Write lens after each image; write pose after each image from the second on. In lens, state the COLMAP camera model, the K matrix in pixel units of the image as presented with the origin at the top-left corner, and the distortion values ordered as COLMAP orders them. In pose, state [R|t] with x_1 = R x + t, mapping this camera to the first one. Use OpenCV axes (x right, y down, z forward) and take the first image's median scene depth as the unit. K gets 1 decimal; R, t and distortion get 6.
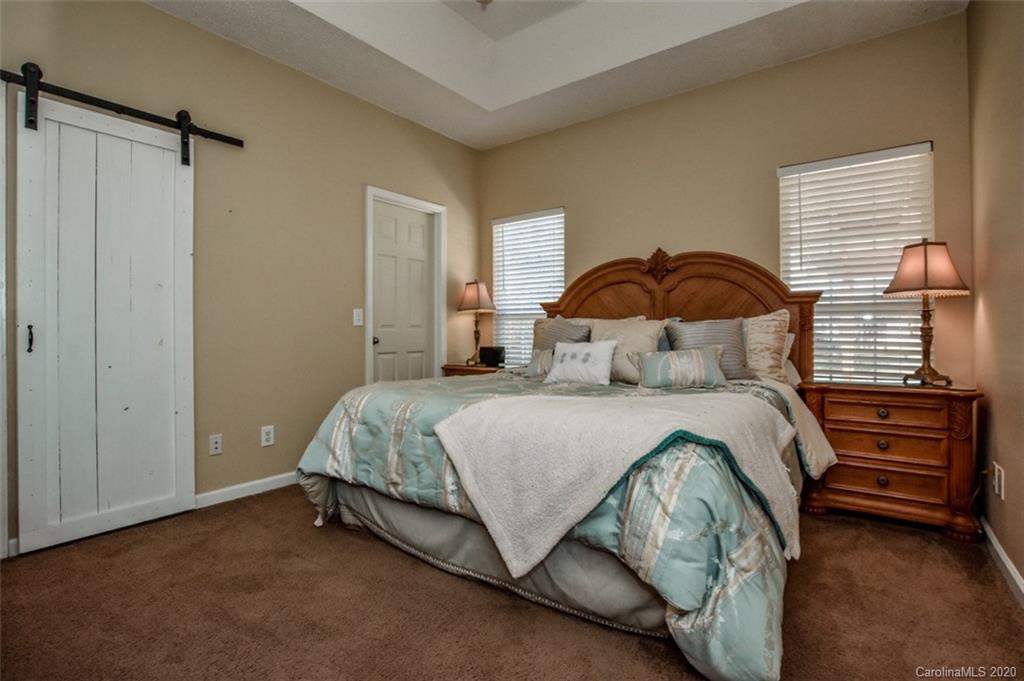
lens RADIAL K [[481.5, 0, 509.4], [0, 481.5, 335.0], [0, 0, 1]] dist [-0.025890, 0.003114]
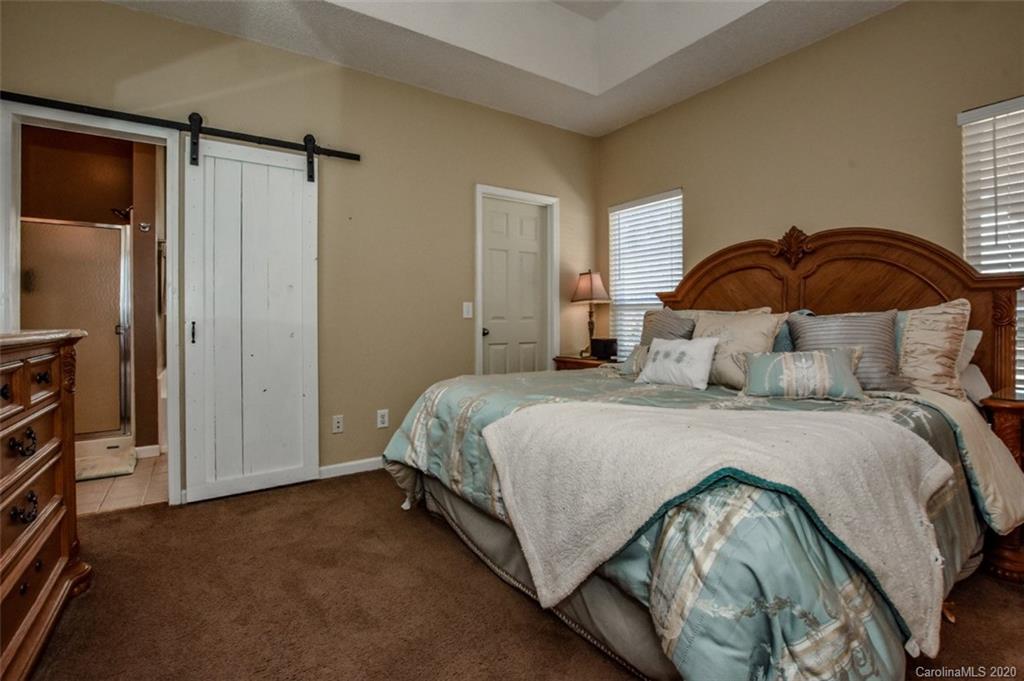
lens RADIAL K [[459.0, 0, 518.9], [0, 459.0, 320.6], [0, 0, 1]] dist [-0.030615, 0.004379]
pose [[0.945507, 0.002267, -0.325595, 0.163329], [-0.001451, 0.999995, 0.002748, -0.023548], [0.325600, -0.002126, 0.945505, 0.118178]]
